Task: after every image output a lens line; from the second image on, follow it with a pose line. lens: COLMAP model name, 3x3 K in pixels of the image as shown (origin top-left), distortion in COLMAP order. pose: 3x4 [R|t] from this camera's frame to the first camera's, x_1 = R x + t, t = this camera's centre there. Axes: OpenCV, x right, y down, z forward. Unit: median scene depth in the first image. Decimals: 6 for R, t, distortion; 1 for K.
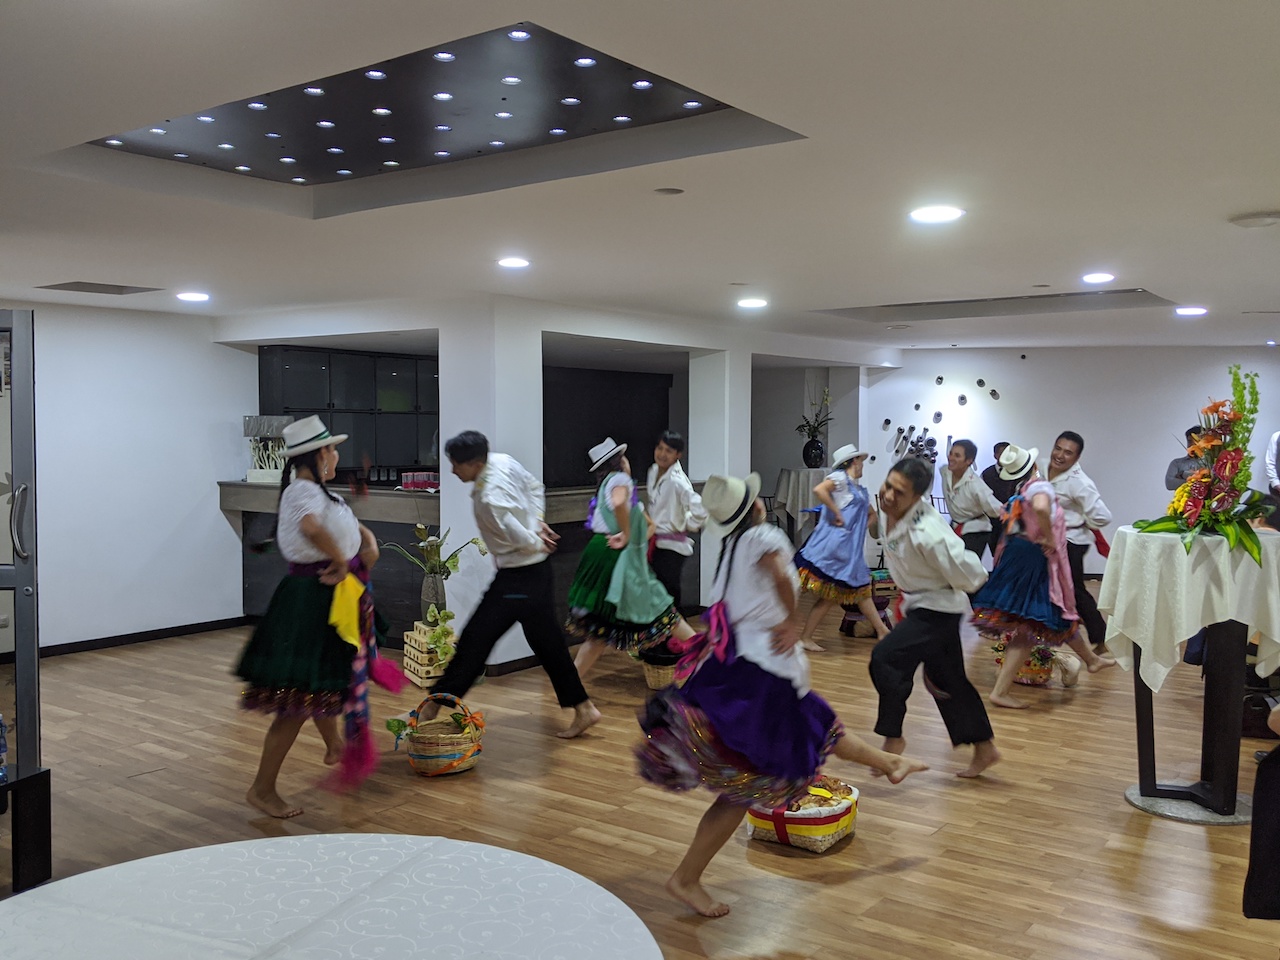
lens RADIAL K [[1128.3, 0, 640.0], [0, 1128.3, 480.0], [0, 0, 1]] dist [0.044131, -0.005829]
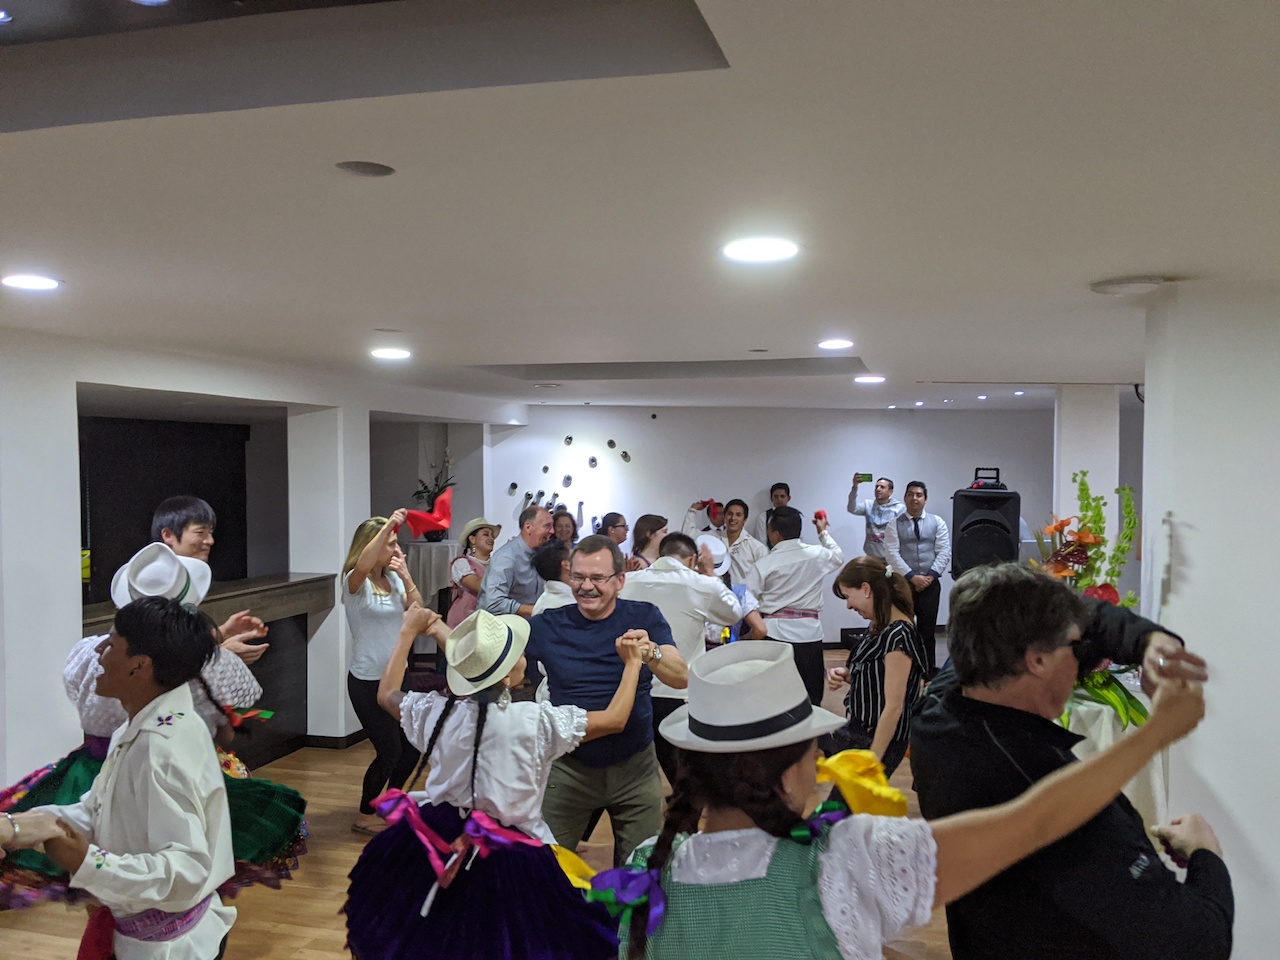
lens RADIAL K [[1128.3, 0, 640.0], [0, 1128.3, 480.0], [0, 0, 1]] dist [0.044131, -0.005829]
pose [[0.929429, -0.002751, 0.368990, -0.016600], [0.015463, 0.999384, -0.031499, -0.027177], [-0.368676, 0.034982, 0.928899, 0.141004]]
